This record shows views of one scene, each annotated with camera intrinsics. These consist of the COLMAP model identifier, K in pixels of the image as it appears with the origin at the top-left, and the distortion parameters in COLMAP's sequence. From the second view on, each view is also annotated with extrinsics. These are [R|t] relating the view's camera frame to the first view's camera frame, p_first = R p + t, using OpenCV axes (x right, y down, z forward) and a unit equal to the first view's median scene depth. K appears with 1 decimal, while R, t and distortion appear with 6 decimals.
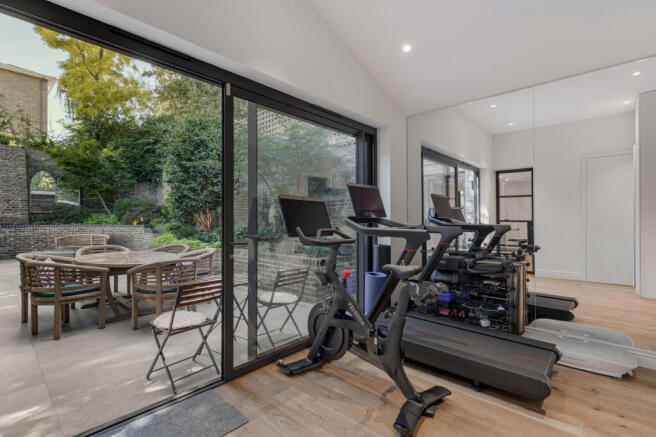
lens RADIAL K [[317.1, 0, 328.0], [0, 317.1, 218.5], [0, 0, 1]] dist [0.028150, -0.000289]
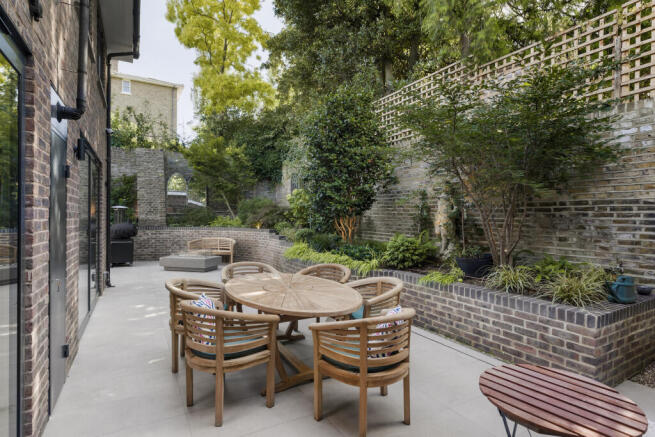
lens RADIAL K [[360.9, 0, 327.5], [0, 360.9, 218.5], [0, 0, 1]] dist [0.000176, 0.000123]
pose [[0.950768, 0.009231, -0.309767, -0.095877], [-0.009049, 0.999957, 0.002025, -0.011073], [0.309772, 0.000878, 0.950810, 0.088700]]
